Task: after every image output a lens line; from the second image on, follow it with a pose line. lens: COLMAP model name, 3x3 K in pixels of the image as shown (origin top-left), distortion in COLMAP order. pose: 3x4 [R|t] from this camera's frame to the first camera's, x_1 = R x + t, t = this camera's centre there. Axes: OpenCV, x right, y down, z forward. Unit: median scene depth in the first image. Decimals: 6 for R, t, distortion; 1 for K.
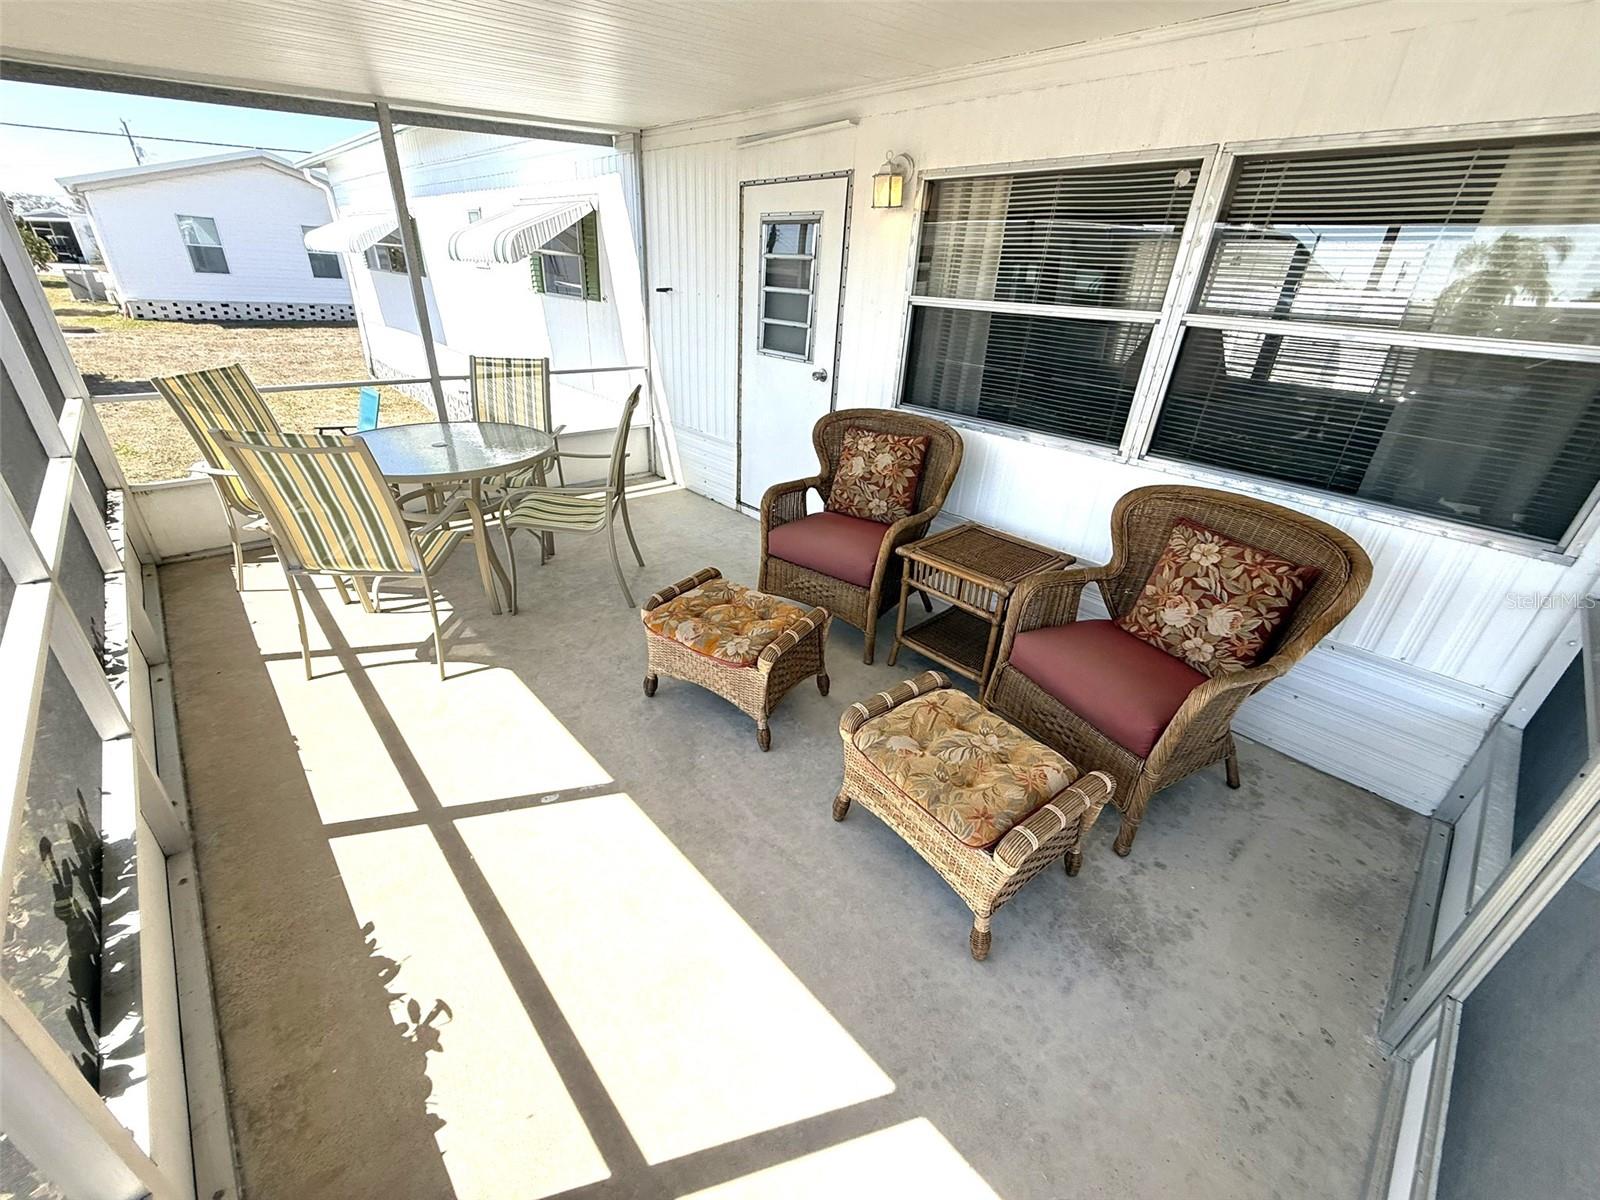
lens RADIAL K [[641.3, 0, 802.9], [0, 641.3, 602.2], [0, 0, 1]] dist [-0.001806, 0.000377]
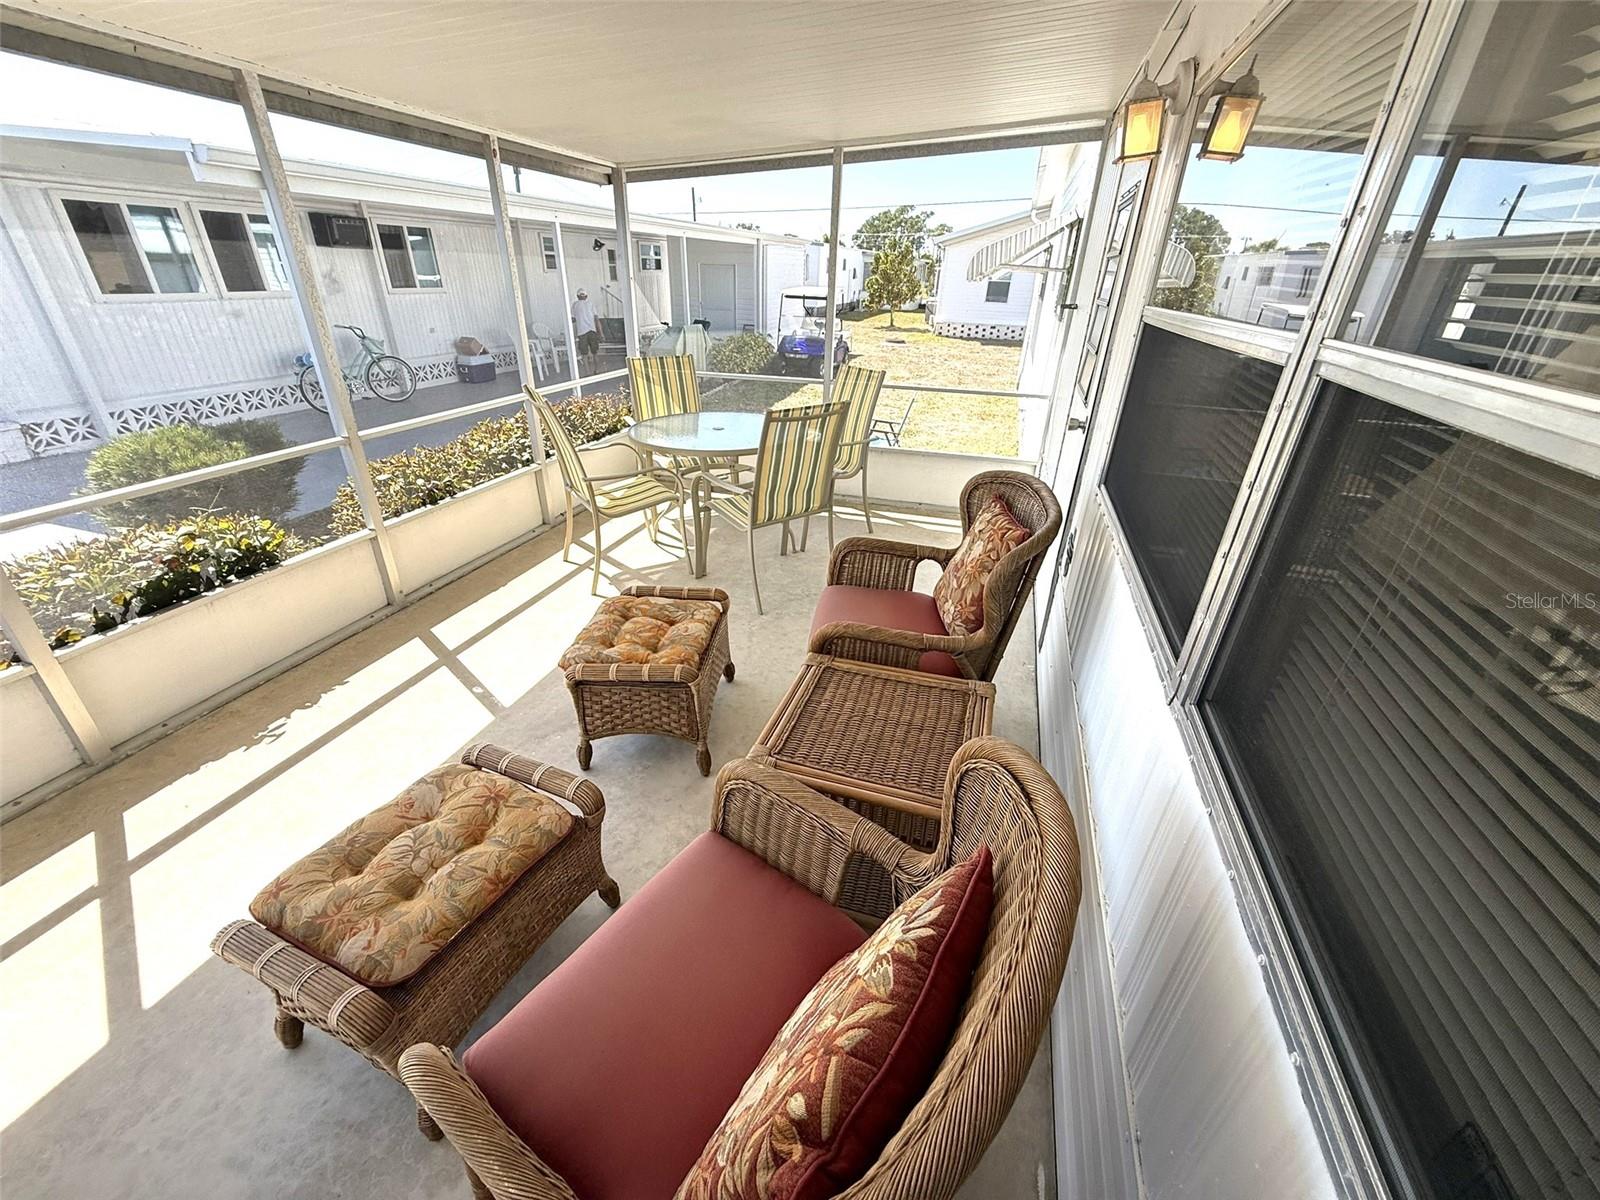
lens RADIAL K [[641.3, 0, 794.5], [0, 641.3, 604.3], [0, 0, 1]] dist [-0.001806, 0.000377]
pose [[0.486902, 0.363642, -0.794160, 0.579357], [-0.392243, 0.903412, 0.173183, -0.211446], [0.780431, 0.227181, 0.582509, 0.482745]]
